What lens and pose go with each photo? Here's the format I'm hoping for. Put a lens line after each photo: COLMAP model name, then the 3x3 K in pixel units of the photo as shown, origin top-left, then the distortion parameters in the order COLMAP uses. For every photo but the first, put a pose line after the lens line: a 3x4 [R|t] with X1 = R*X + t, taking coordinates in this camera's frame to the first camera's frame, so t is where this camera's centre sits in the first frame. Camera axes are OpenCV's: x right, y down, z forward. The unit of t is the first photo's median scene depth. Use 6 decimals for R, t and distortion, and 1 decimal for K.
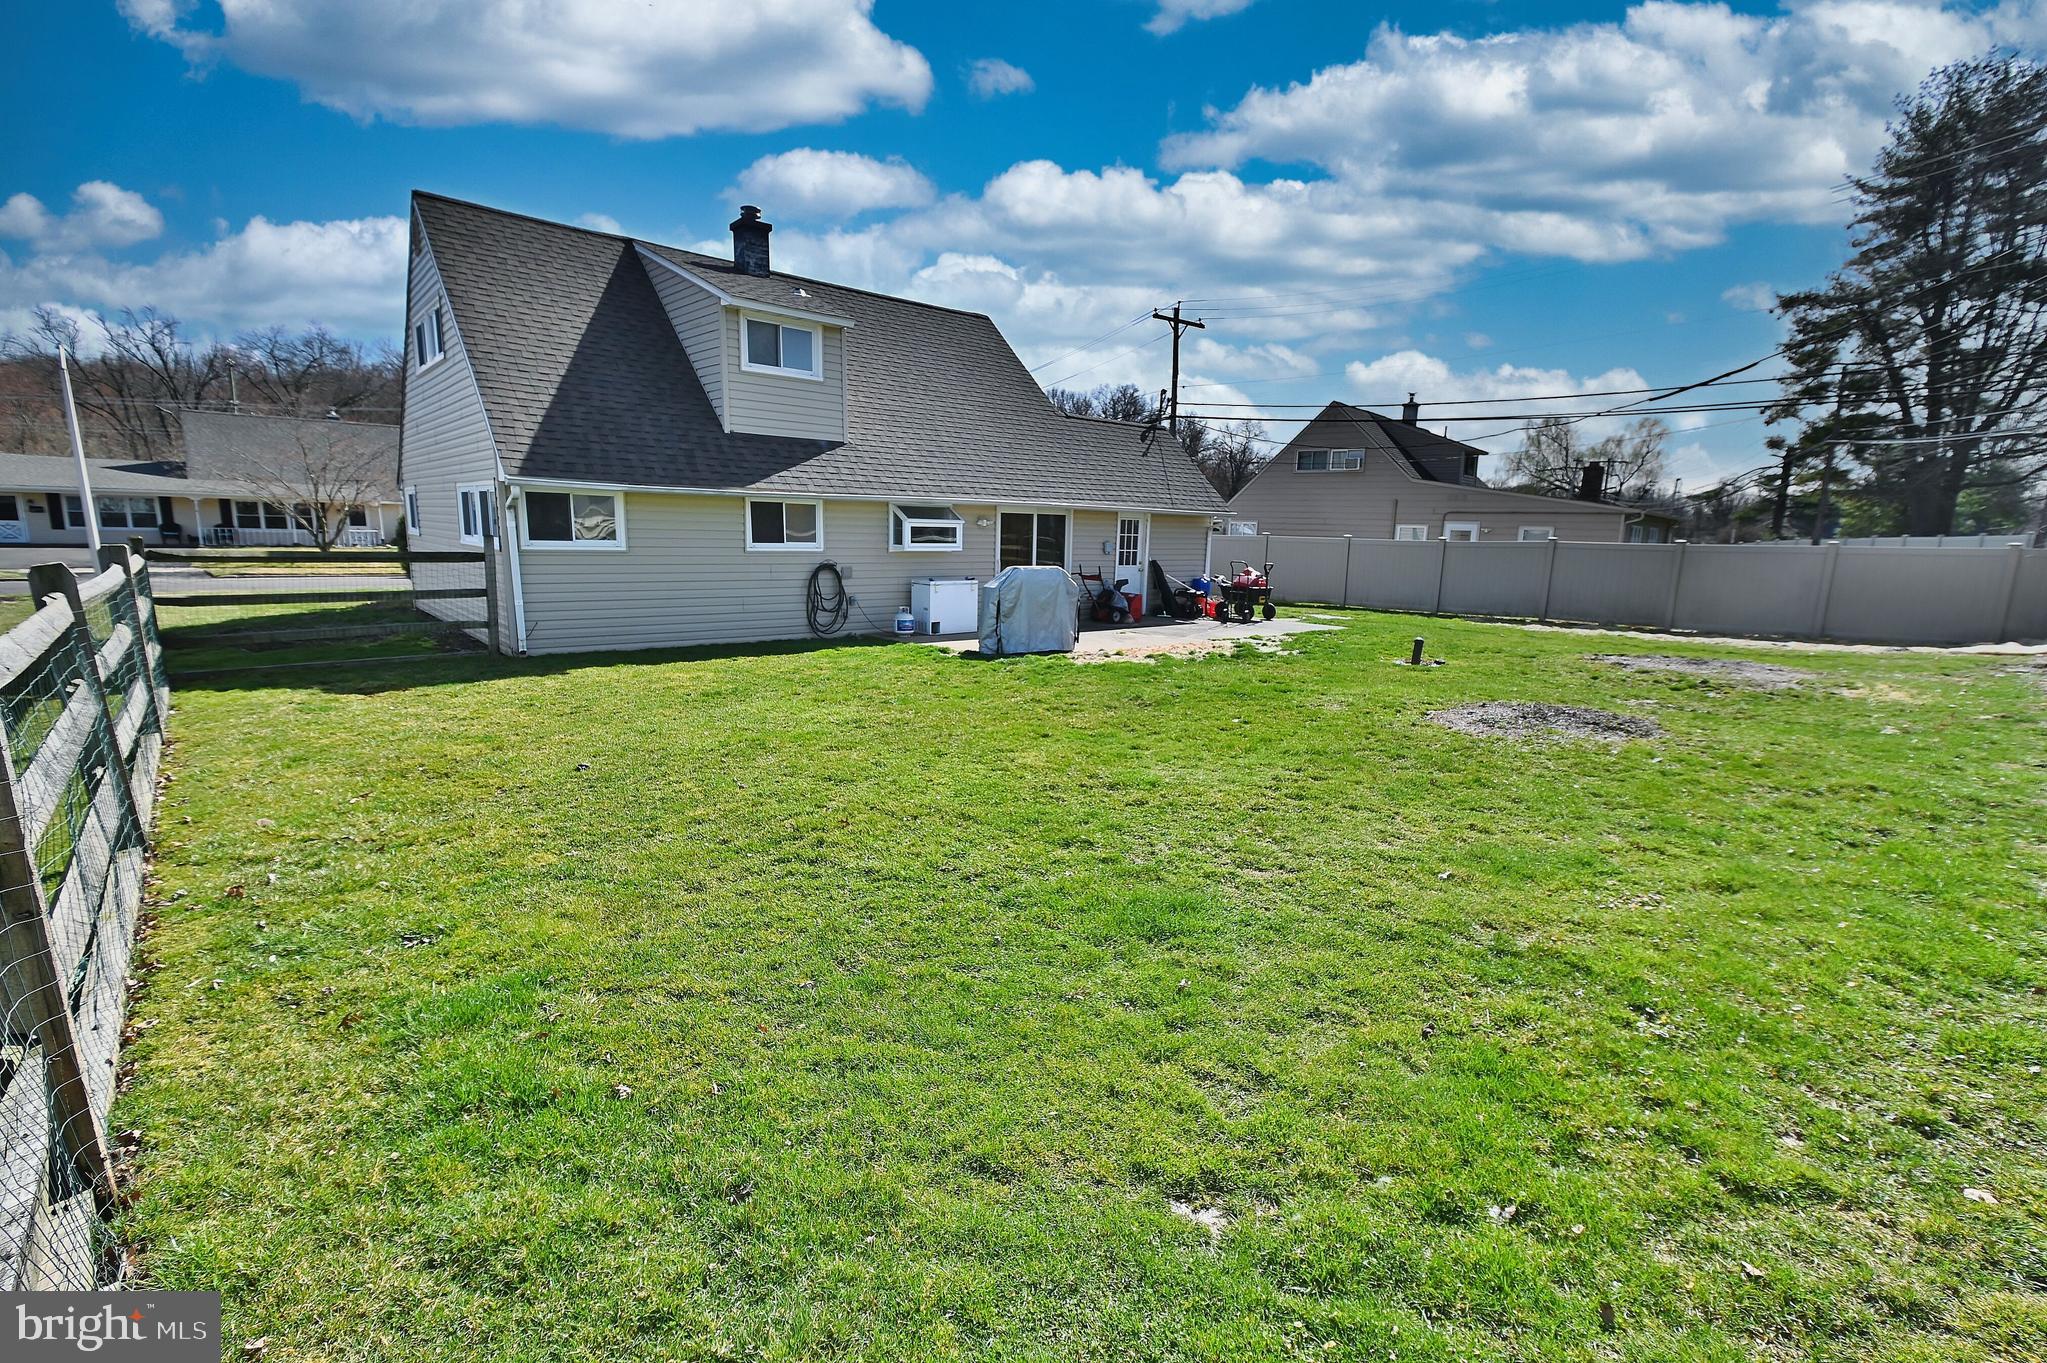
lens RADIAL K [[916.2, 0, 1025.9], [0, 916.2, 720.0], [0, 0, 1]] dist [-0.000629, 0.000054]
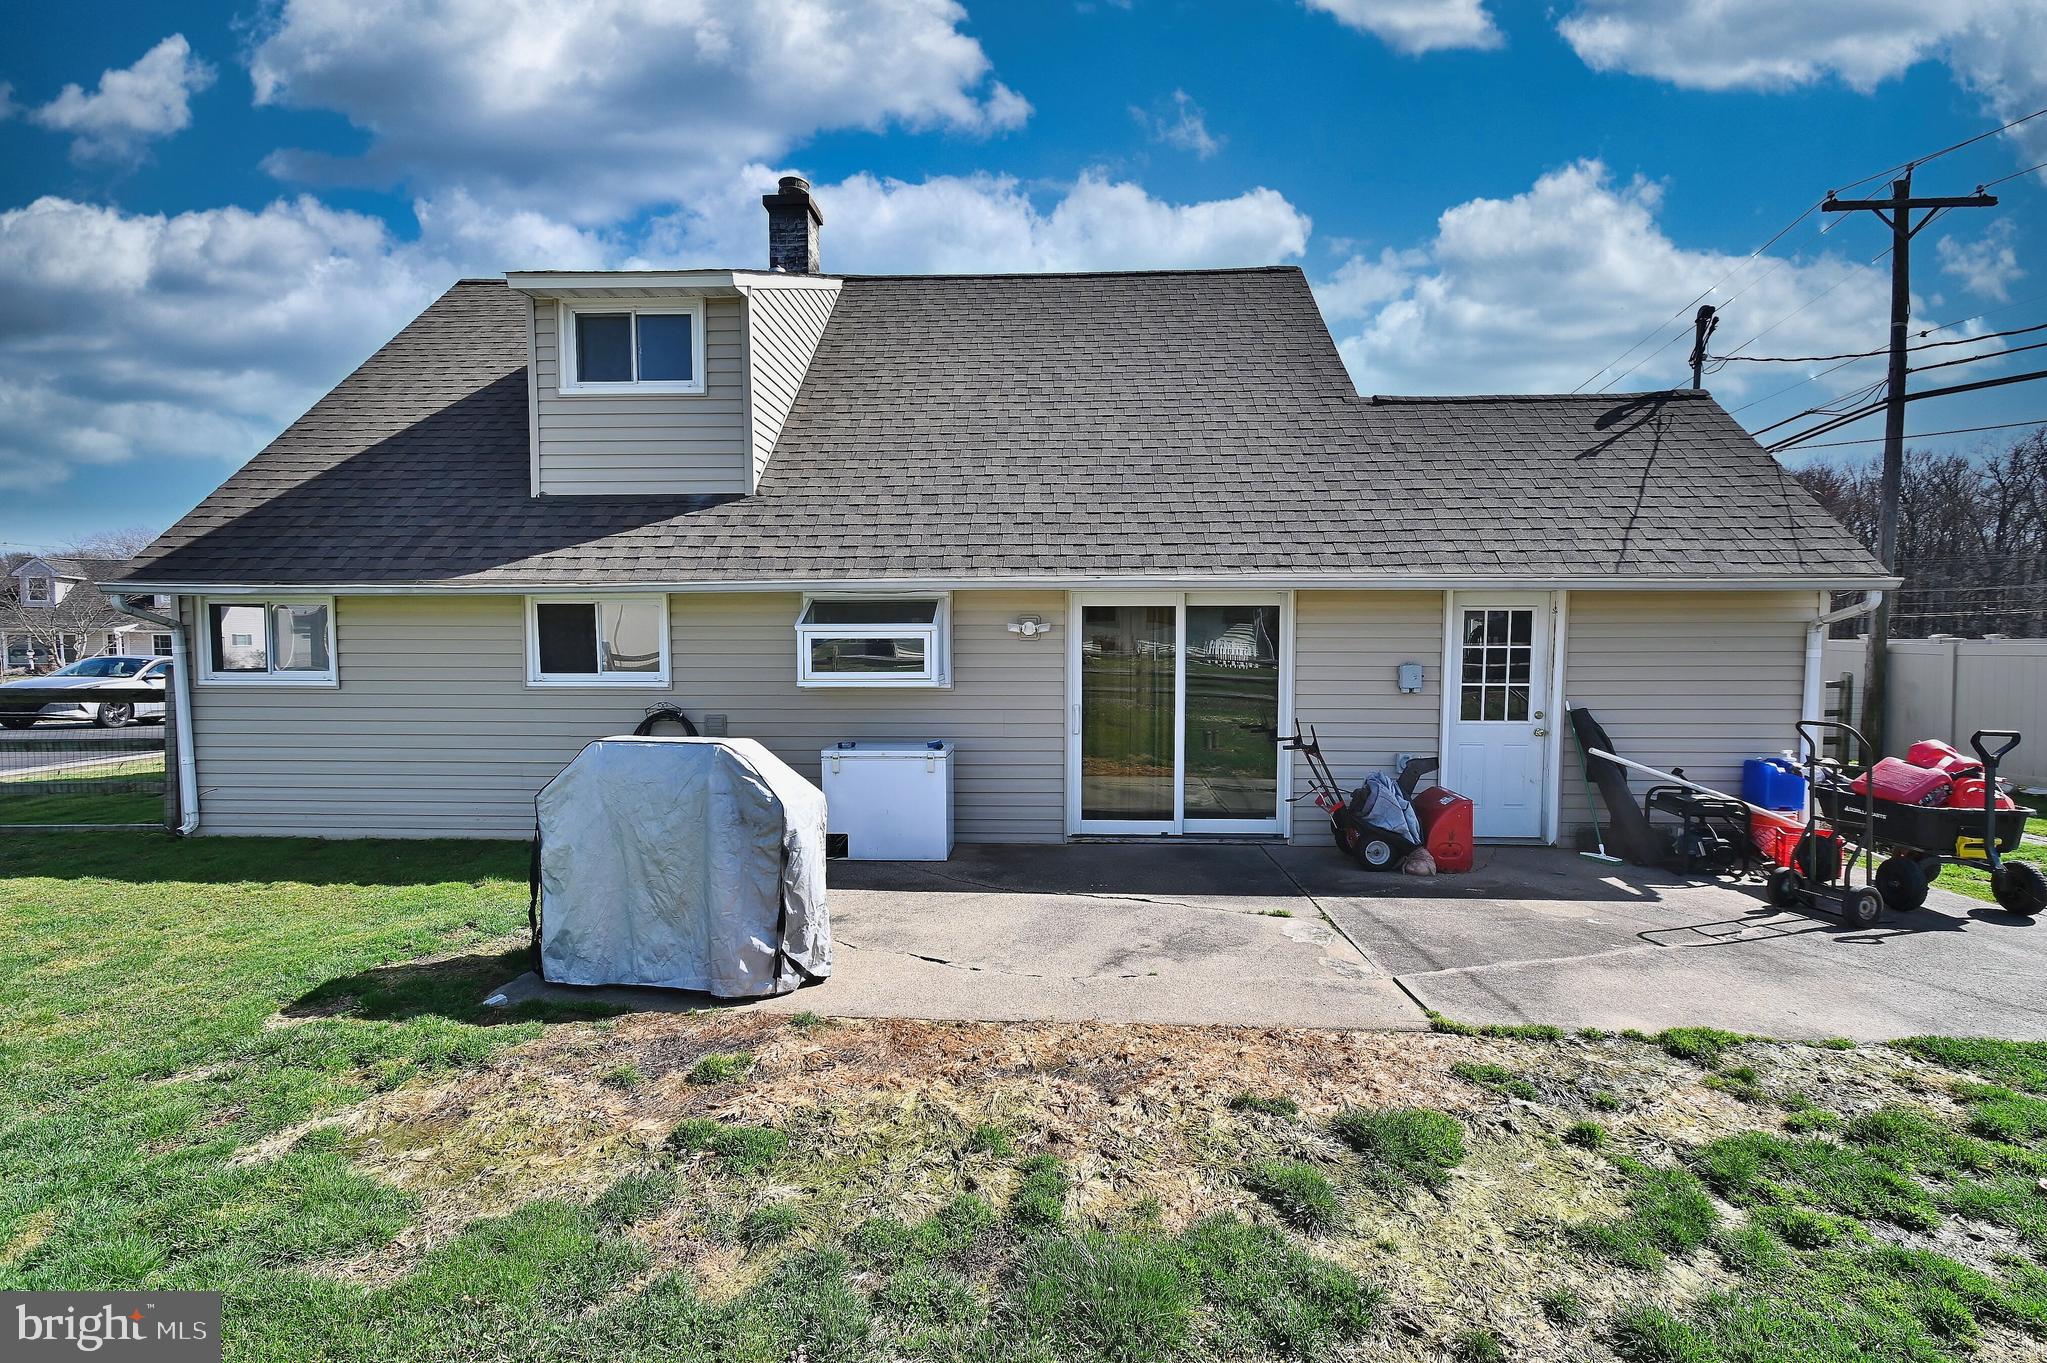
lens RADIAL K [[901.9, 0, 1035.2], [0, 901.9, 694.5], [0, 0, 1]] dist [0.002908, 0.000484]
pose [[0.725759, 0.012598, -0.687834, 0.285560], [-0.123001, 0.986098, -0.111723, -0.133004], [0.676864, 0.165688, 0.717219, 0.691850]]
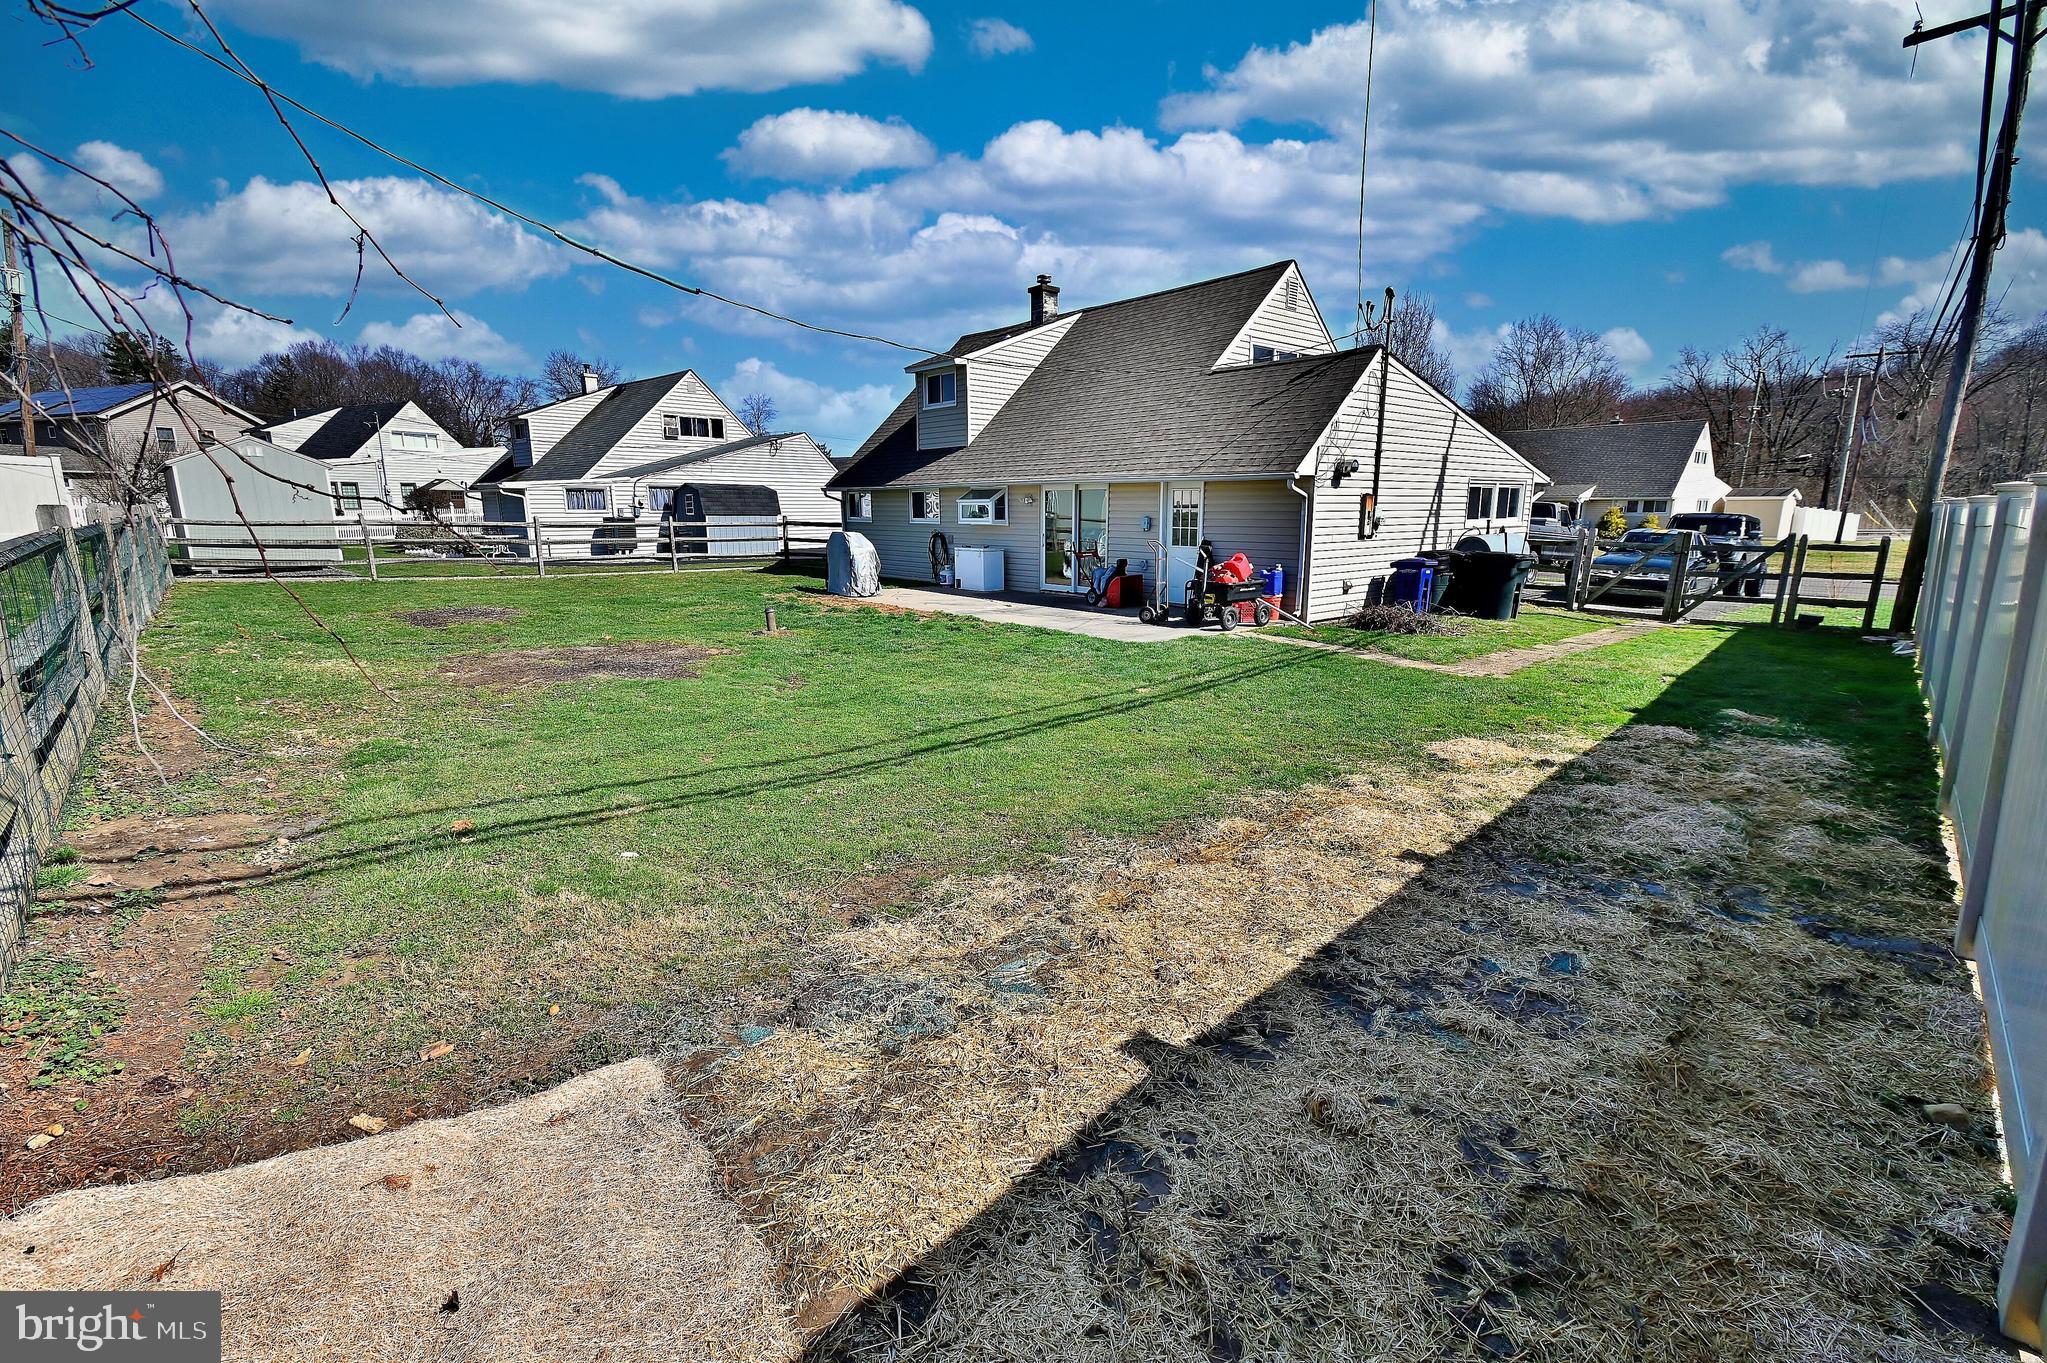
lens RADIAL K [[901.9, 0, 1035.2], [0, 901.9, 694.5], [0, 0, 1]] dist [0.002908, 0.000484]
pose [[-0.000153, 0.180729, -0.983533, 1.116359], [-0.205678, 0.962499, 0.176896, -0.188035], [0.978620, 0.202318, 0.037024, 1.040964]]
